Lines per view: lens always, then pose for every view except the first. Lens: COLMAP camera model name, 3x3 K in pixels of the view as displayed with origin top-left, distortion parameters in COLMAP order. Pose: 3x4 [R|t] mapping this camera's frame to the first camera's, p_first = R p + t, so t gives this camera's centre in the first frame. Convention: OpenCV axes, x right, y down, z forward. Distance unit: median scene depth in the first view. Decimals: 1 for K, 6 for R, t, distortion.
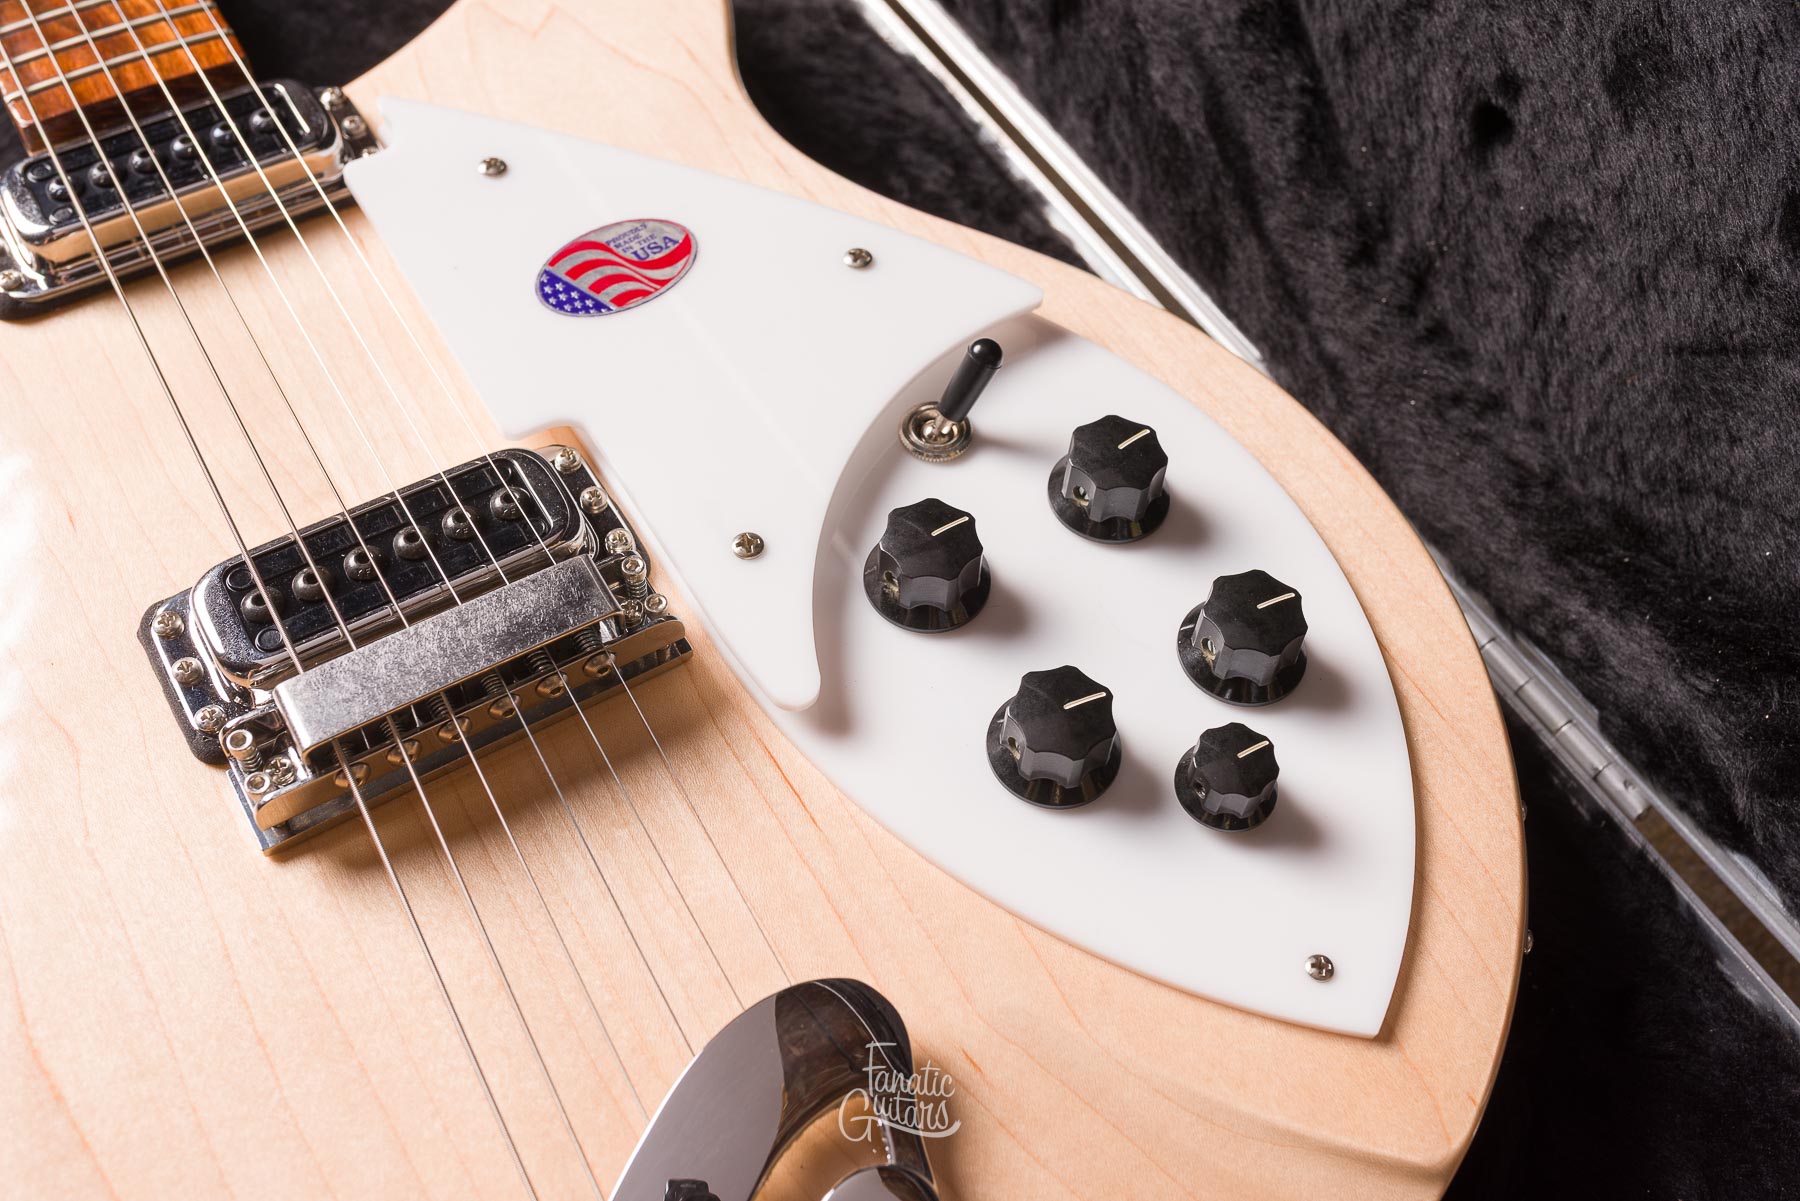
lens RADIAL K [[1807.0, 0, 921.7], [0, 1807.0, 600.6], [0, 0, 1]] dist [0.004744, 0.000000]
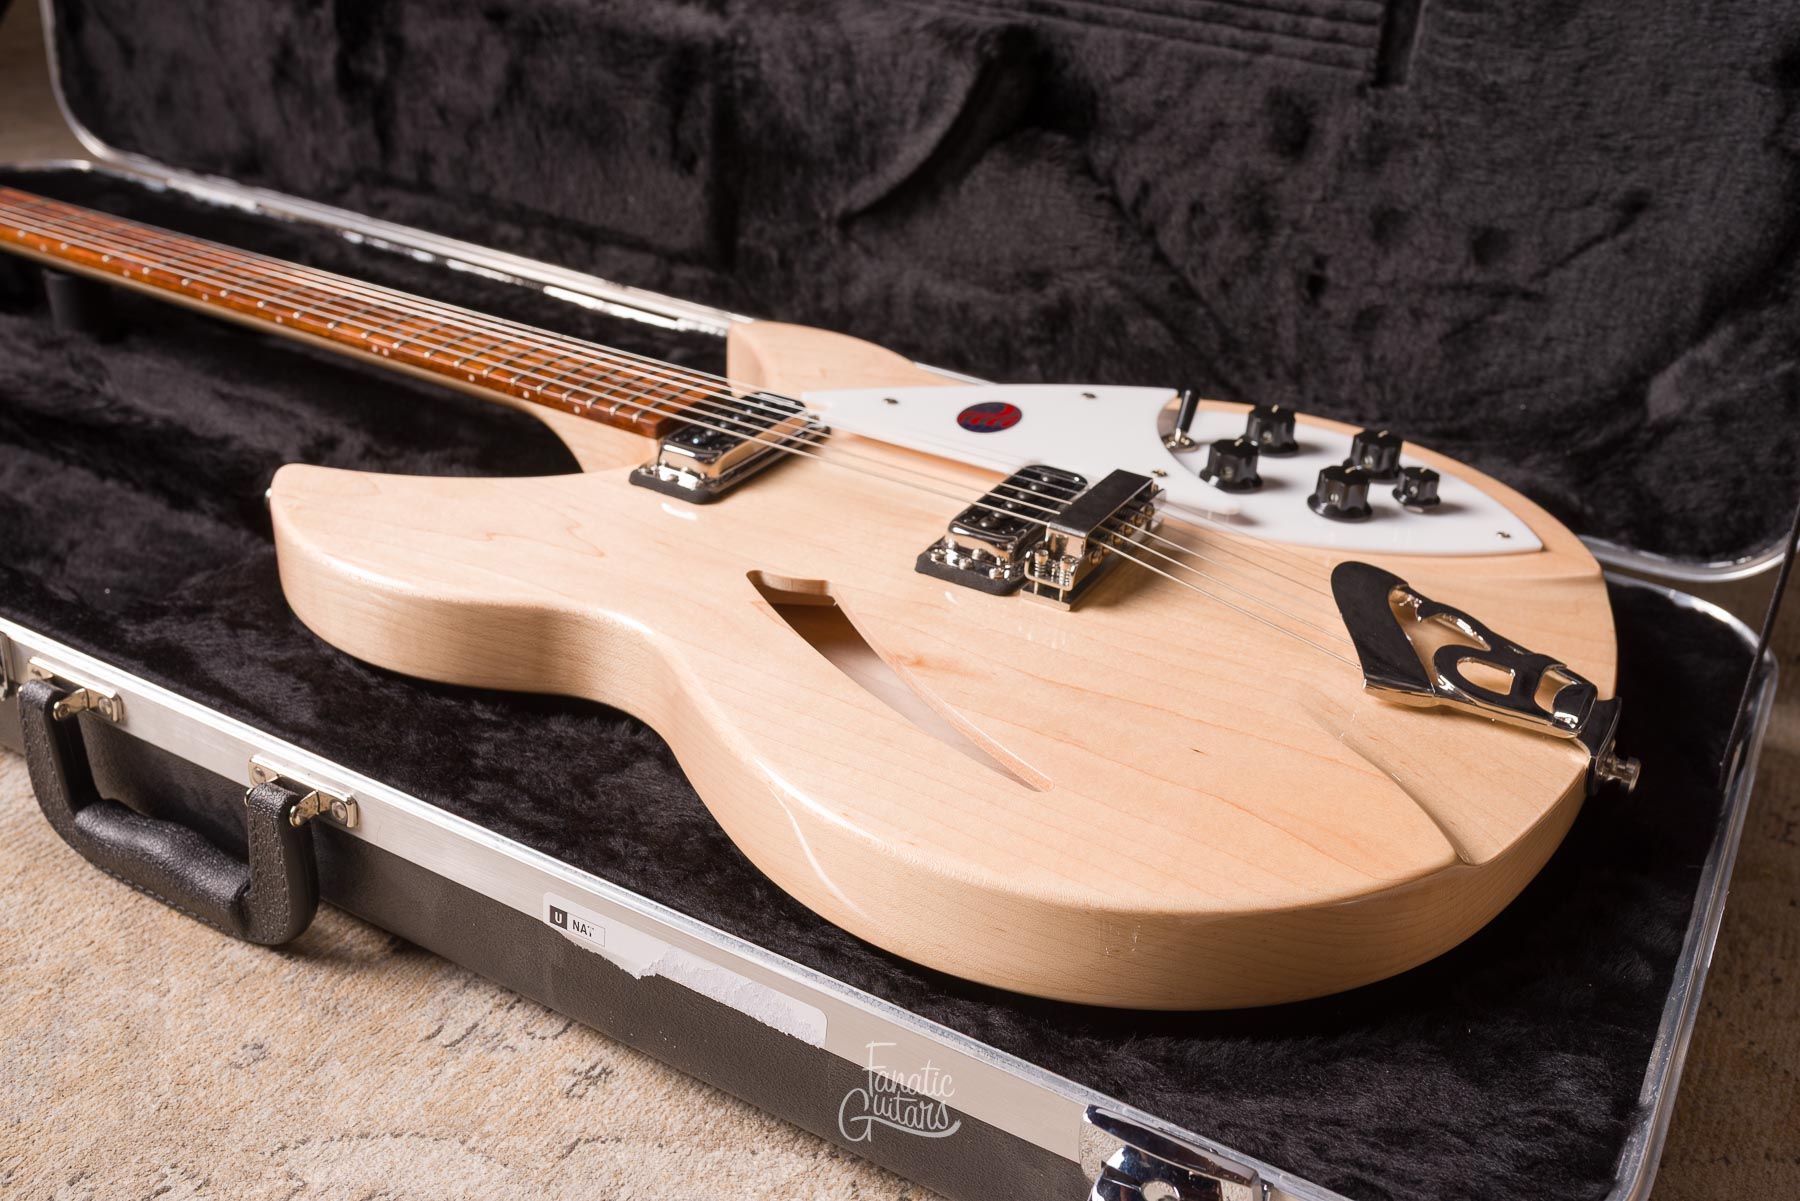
lens RADIAL K [[1807.0, 0, 923.3], [0, 1807.0, 565.1], [0, 0, 1]] dist [0.004744, 0.000000]
pose [[0.874396, -0.220766, 0.432082, -1.089692], [0.391165, 0.847619, -0.358514, 0.603305], [-0.287093, 0.482498, 0.827510, -0.475574]]
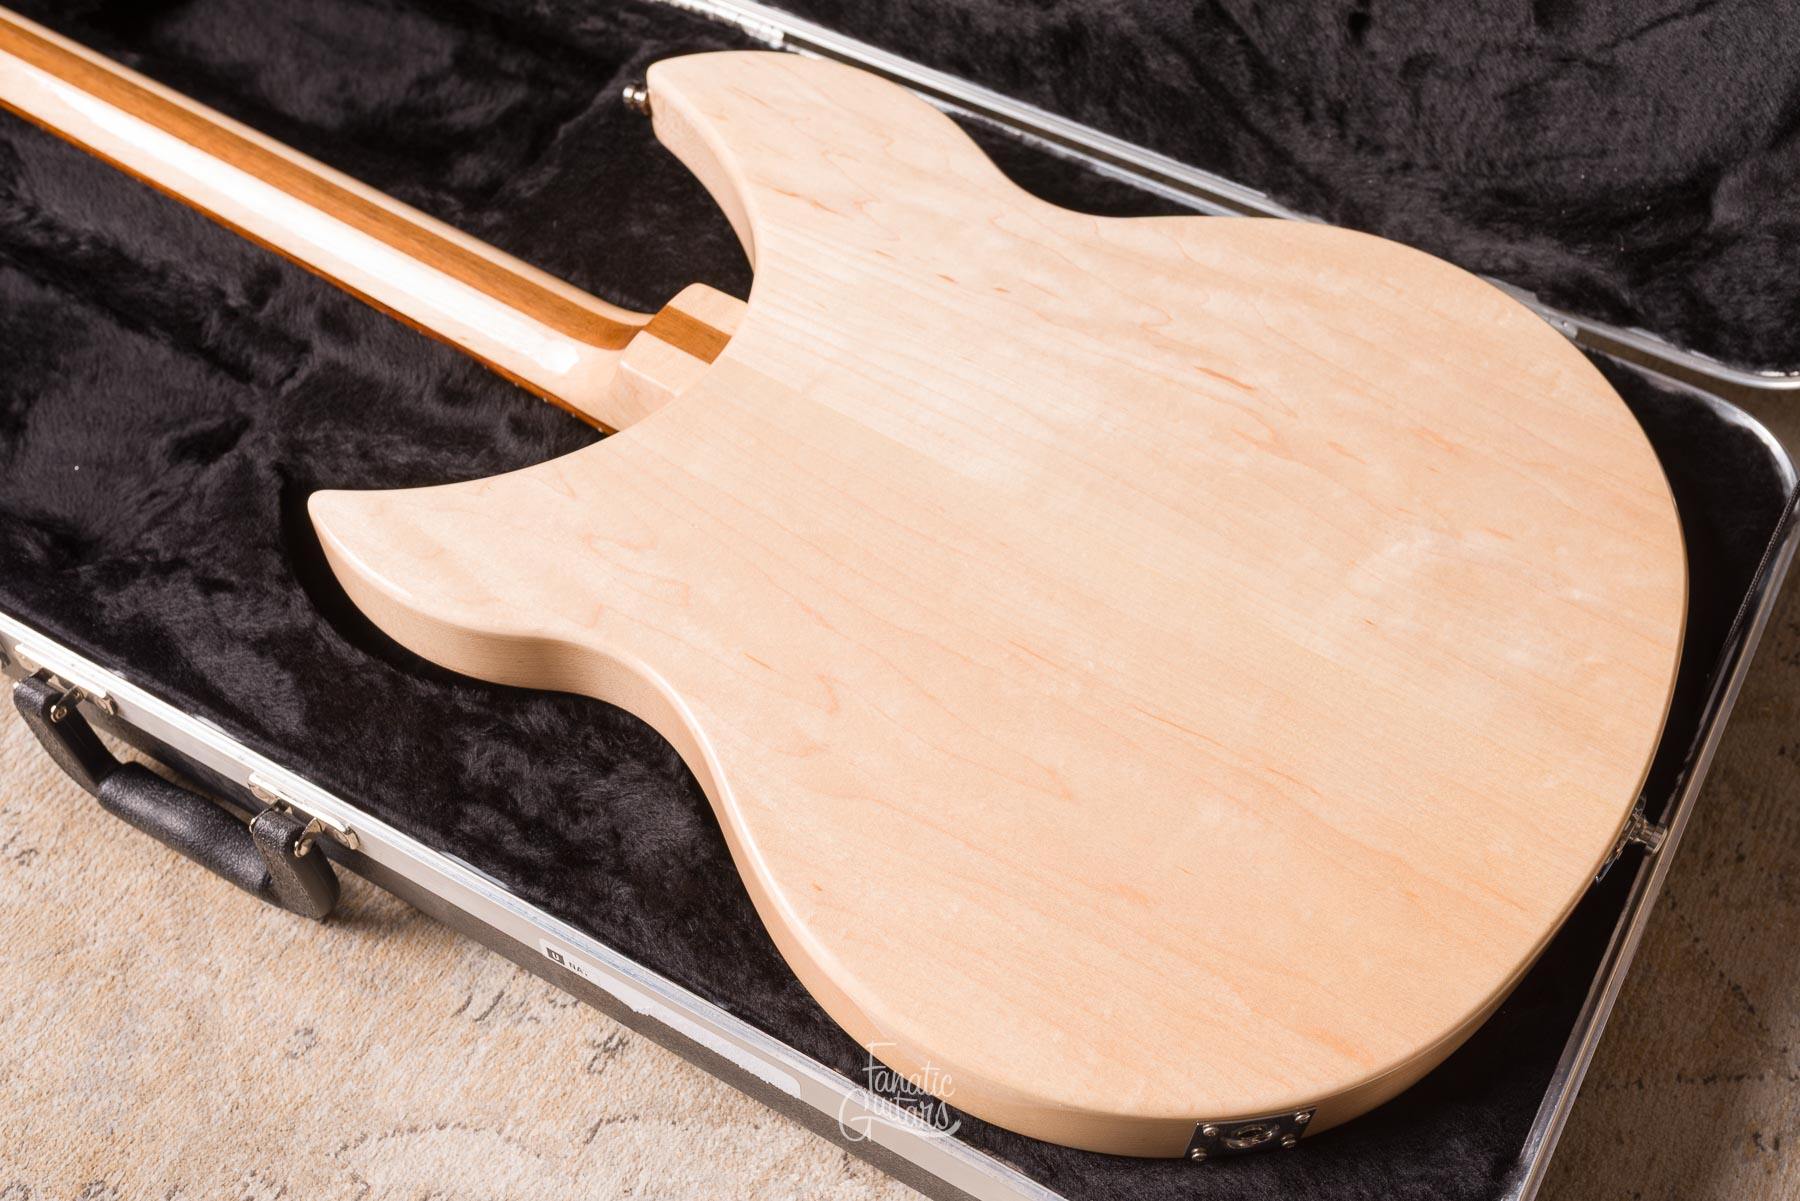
lens RADIAL K [[1971.0, 0, 1025.0], [0, 1971.0, 596.8], [0, 0, 1]] dist [0.004371, 0.000000]
pose [[0.873329, -0.416997, 0.251813, -0.734893], [0.421875, 0.905898, 0.037015, 0.048663], [-0.243552, 0.073908, 0.967068, -0.819290]]
